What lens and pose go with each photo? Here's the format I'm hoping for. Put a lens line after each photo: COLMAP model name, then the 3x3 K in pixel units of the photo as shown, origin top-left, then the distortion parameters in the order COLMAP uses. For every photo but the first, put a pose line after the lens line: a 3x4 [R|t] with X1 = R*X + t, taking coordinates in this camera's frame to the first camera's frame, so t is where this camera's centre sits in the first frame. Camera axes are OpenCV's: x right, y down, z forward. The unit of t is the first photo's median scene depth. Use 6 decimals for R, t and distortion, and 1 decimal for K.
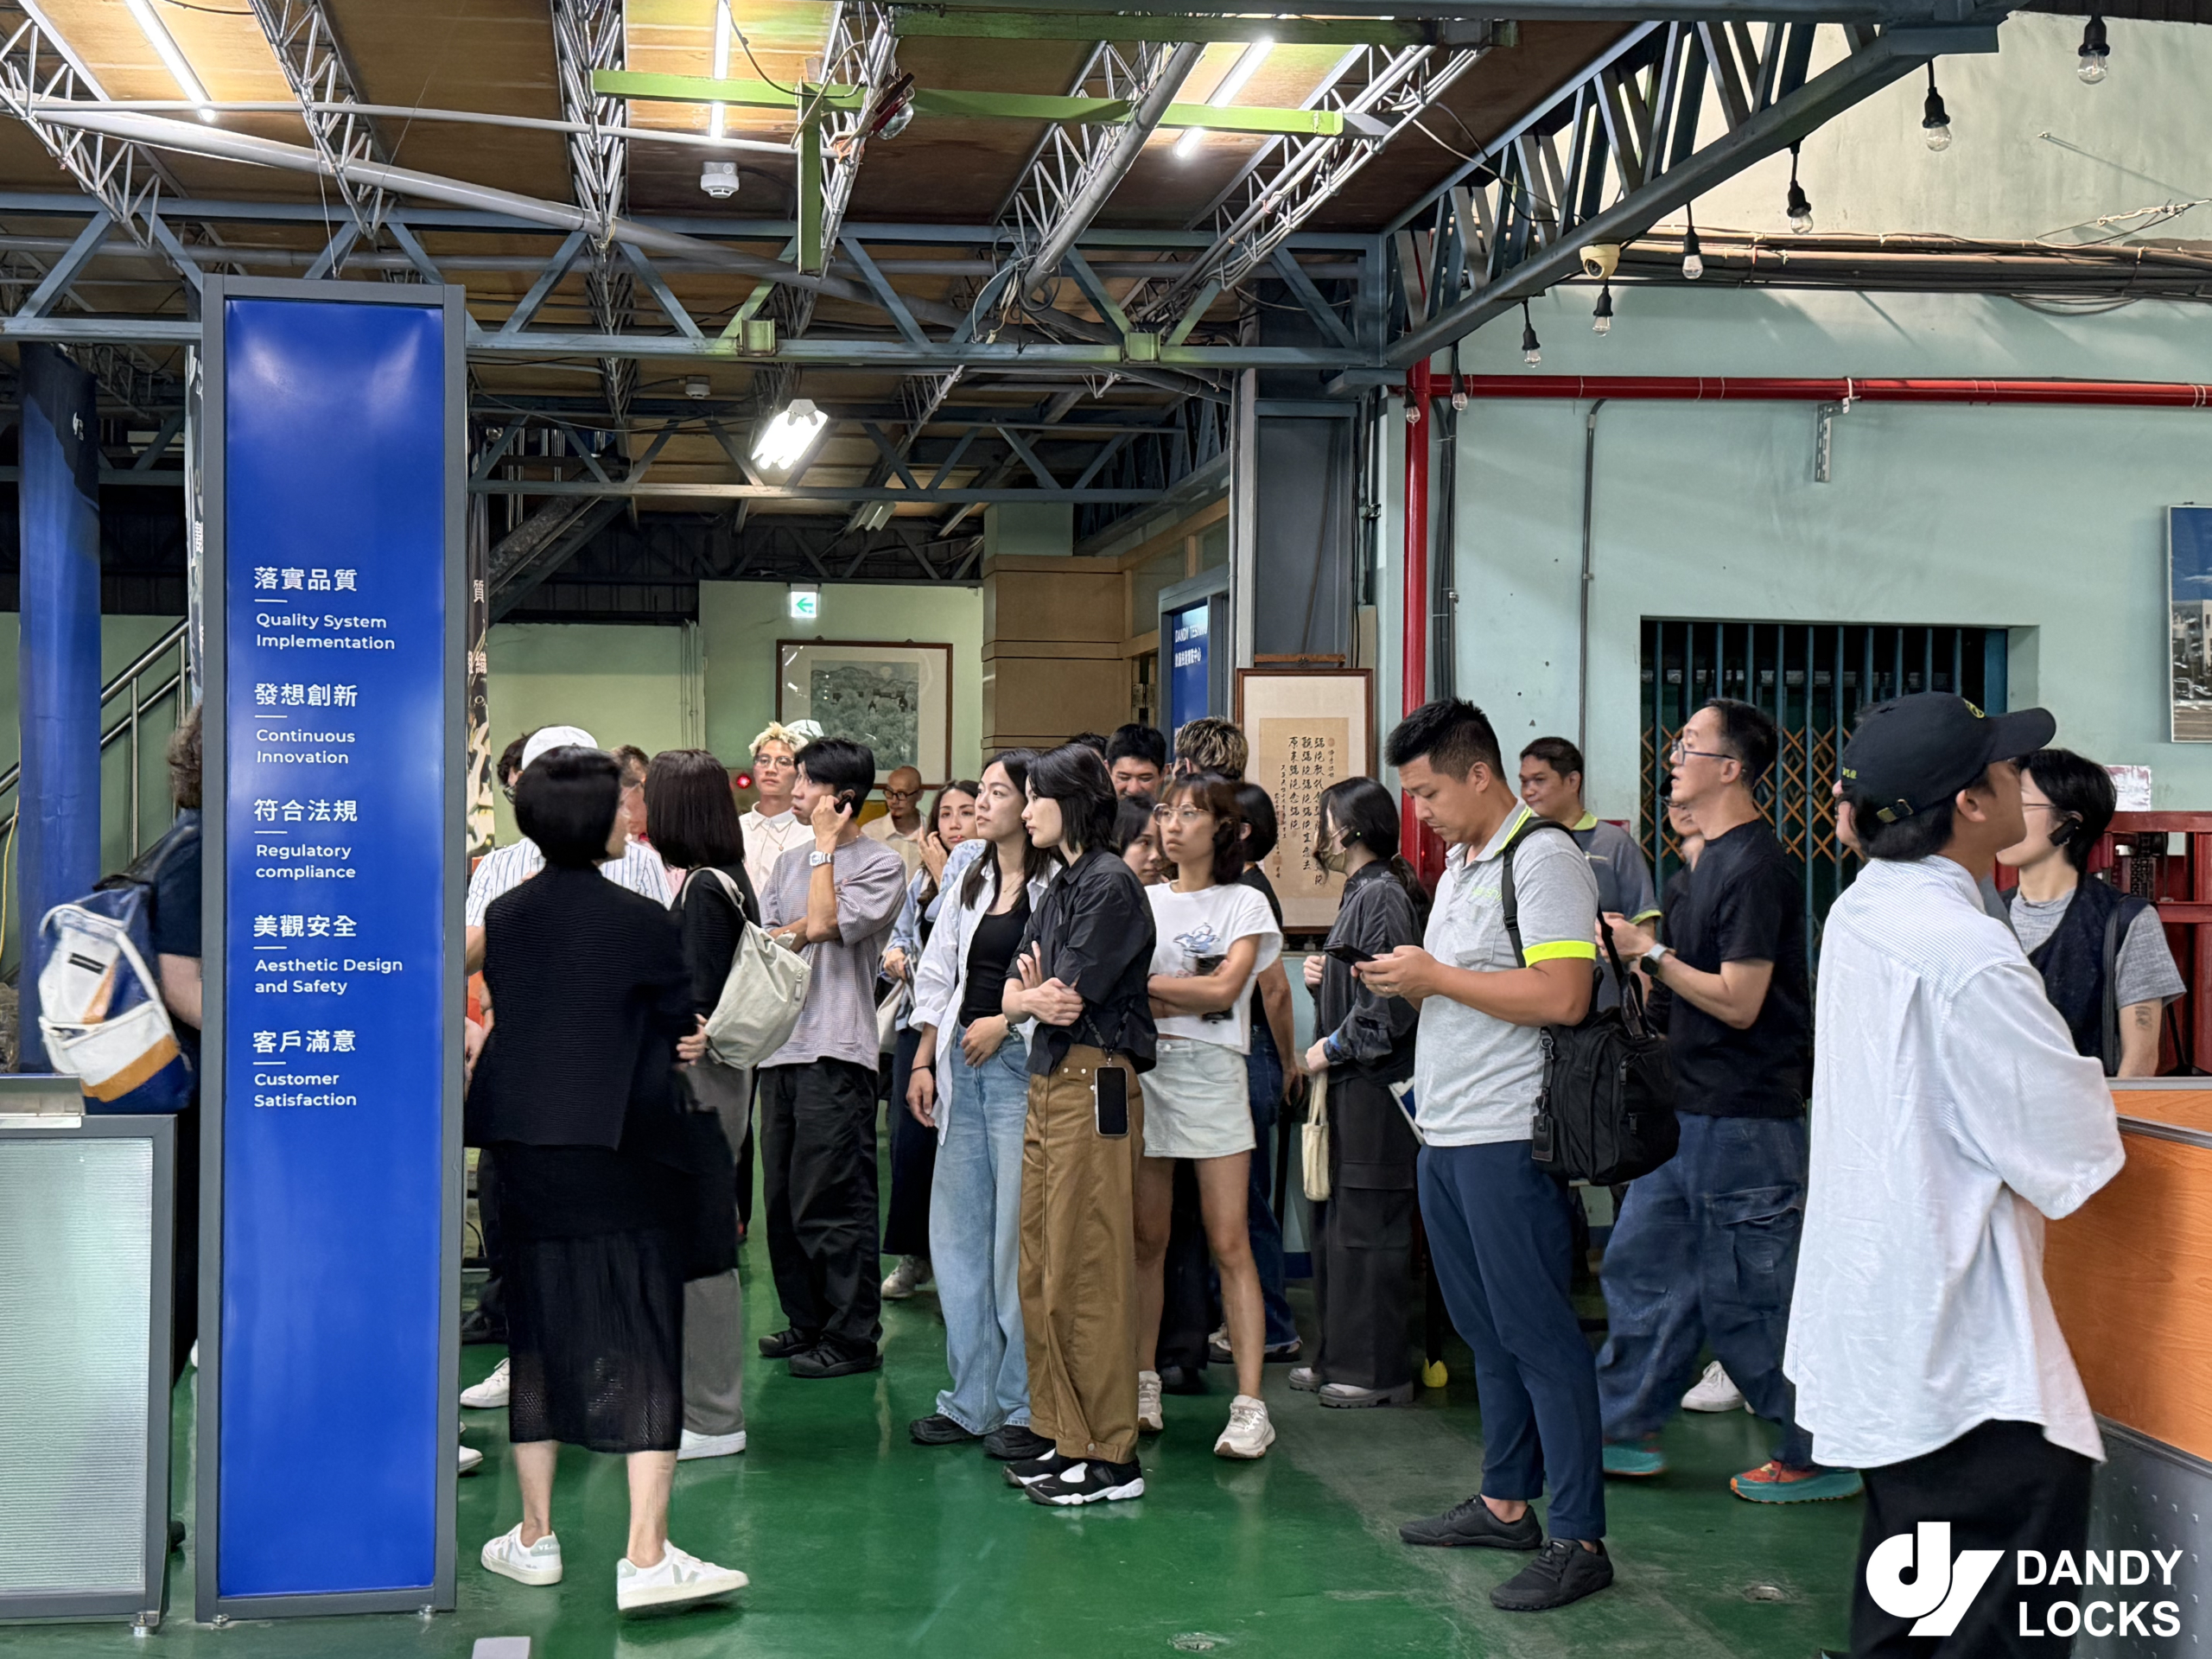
lens RADIAL K [[2773.4, 0, 1090.5], [0, 2773.4, 816.7], [0, 0, 1]] dist [0.052709, 0.000000]
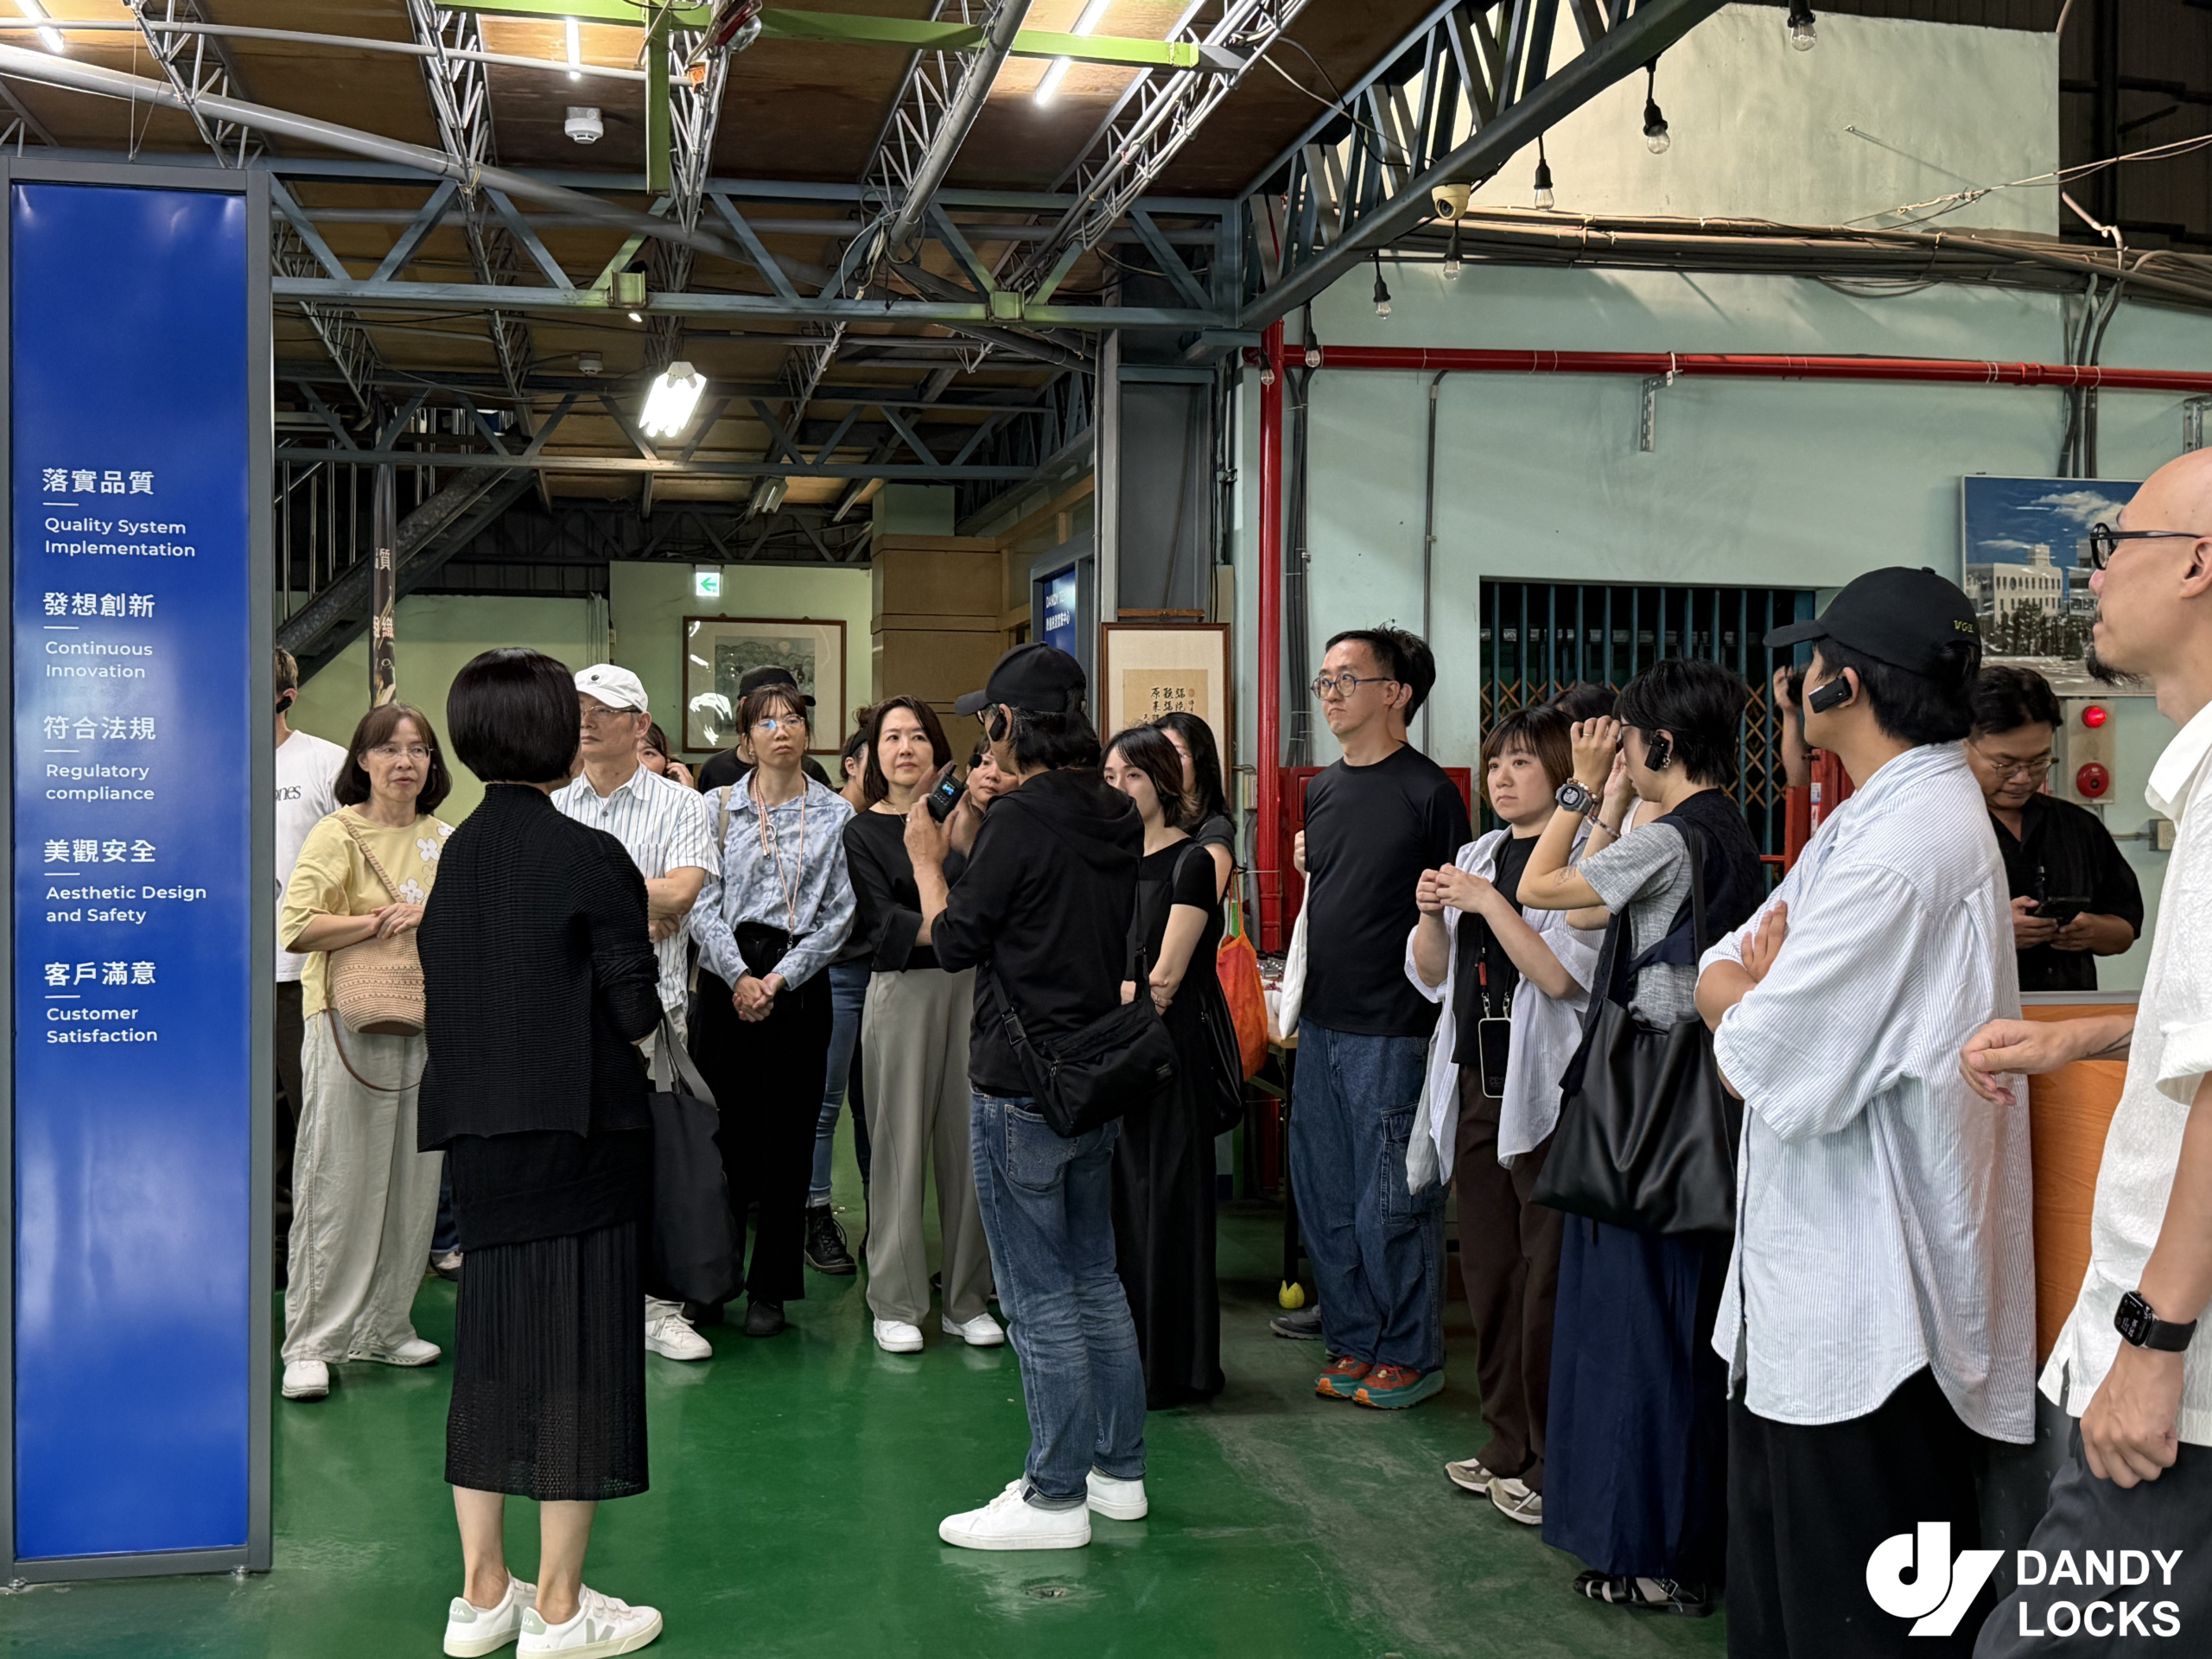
lens RADIAL K [[2338.9, 0, 1120.4], [0, 2338.9, 826.2], [0, 0, 1]] dist [0.039289, 0.000000]
pose [[0.998513, -0.003944, 0.054367, 0.012562], [0.003420, 0.999947, 0.009736, 0.016270], [-0.054402, -0.009535, 0.998474, 0.125122]]
